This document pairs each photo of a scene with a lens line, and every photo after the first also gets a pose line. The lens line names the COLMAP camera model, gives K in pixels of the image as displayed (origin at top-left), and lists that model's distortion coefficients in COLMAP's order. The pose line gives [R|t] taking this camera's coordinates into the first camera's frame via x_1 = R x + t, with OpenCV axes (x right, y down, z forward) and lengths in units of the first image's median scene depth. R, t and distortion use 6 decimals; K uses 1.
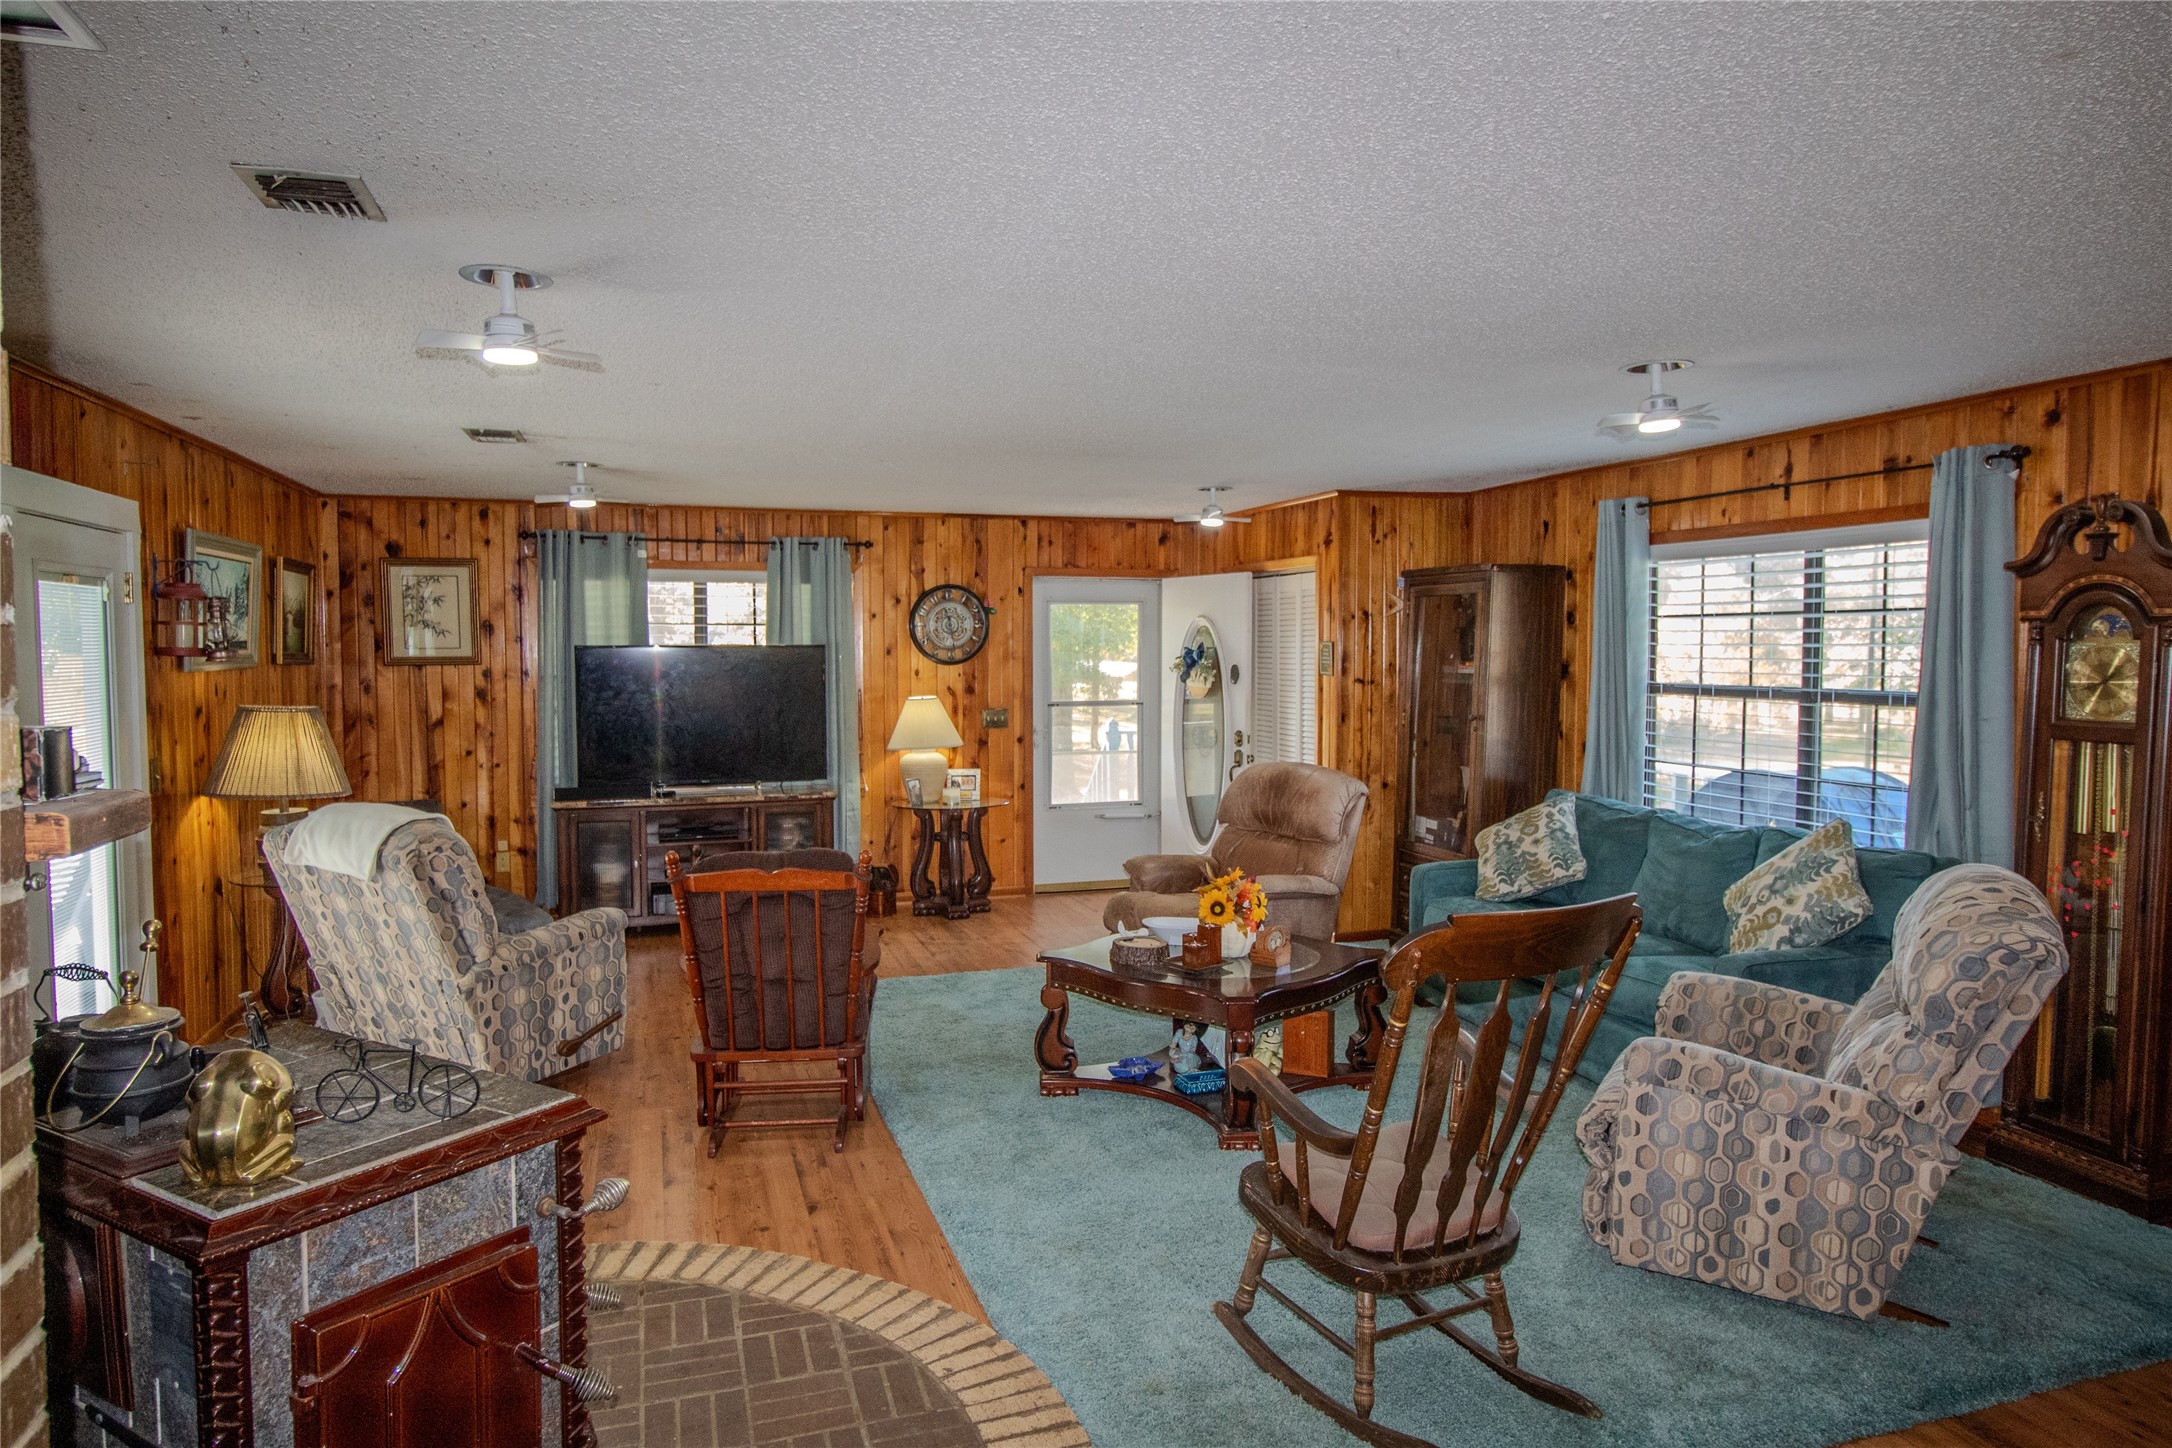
lens RADIAL K [[1335.8, 0, 1089.5], [0, 1335.8, 717.2], [0, 0, 1]] dist [0.002295, 0.000277]
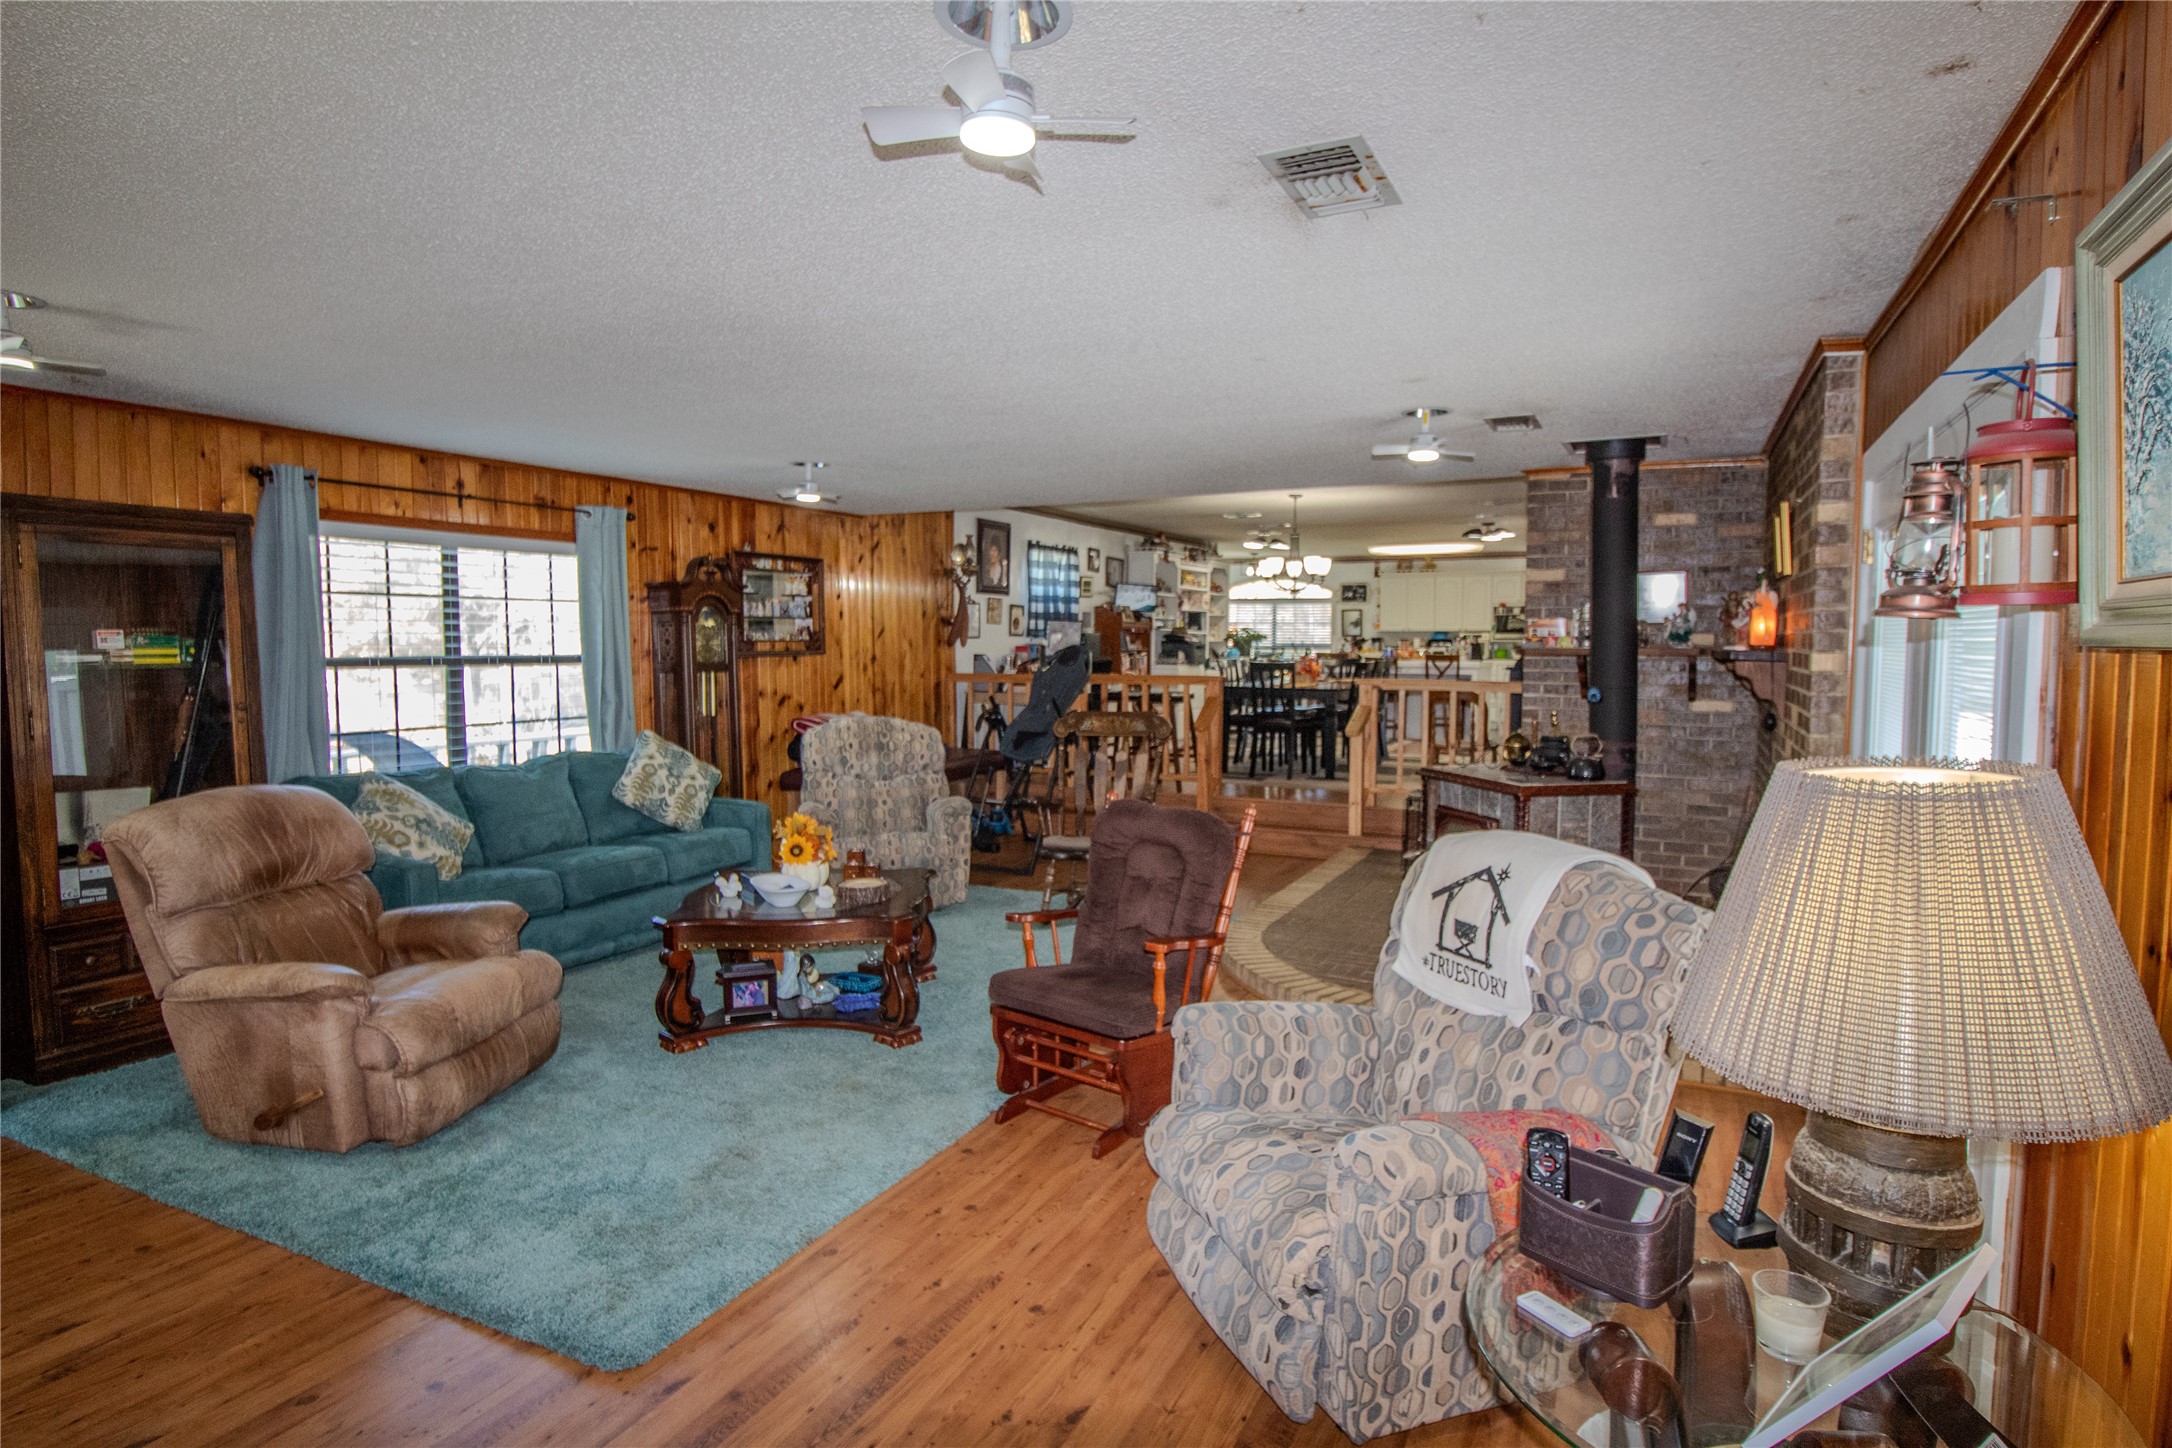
lens RADIAL K [[1138.4, 0, 1095.6], [0, 1138.4, 719.1], [0, 0, 1]] dist [0.003800, -0.000622]
pose [[-0.710956, -0.063972, 0.700320, -0.351360], [0.025794, 0.992811, 0.116876, -0.038577], [-0.702763, 0.101158, -0.704196, 0.705479]]
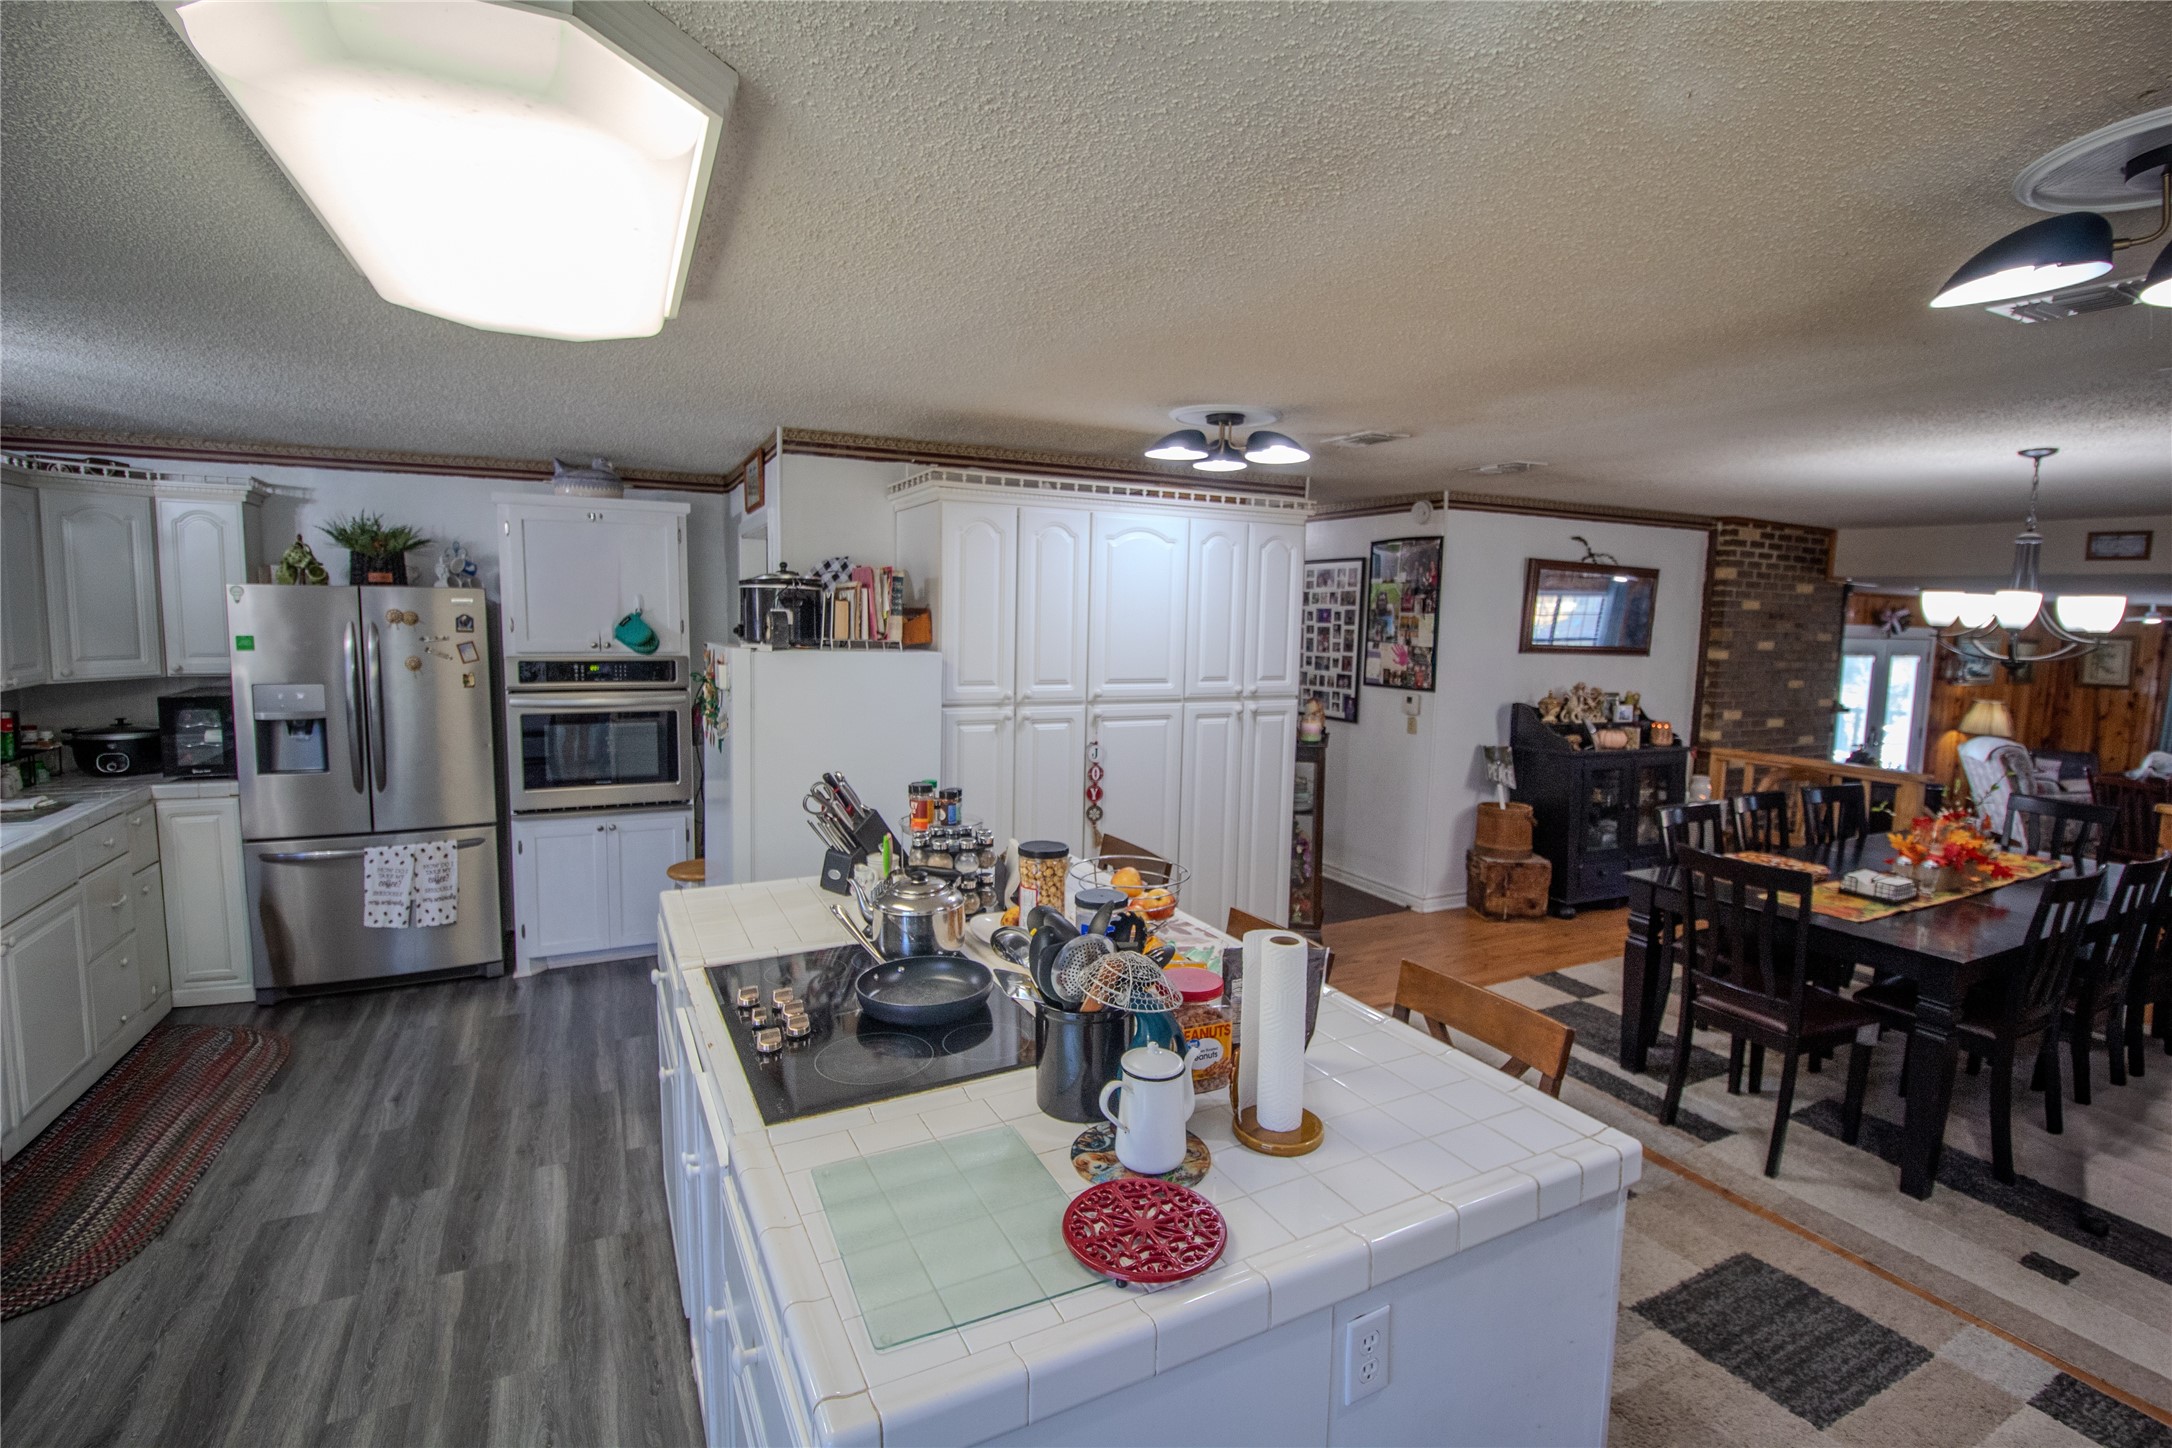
lens RADIAL K [[1015.3, 0, 1108.2], [0, 1015.3, 722.5], [0, 0, 1]] dist [-0.007116, -0.008920]
pose [[0.166668, 0.115852, -0.979183, 0.733446], [-0.081683, 0.991282, 0.103381, -0.019993], [0.982624, 0.062752, 0.174678, -0.731216]]
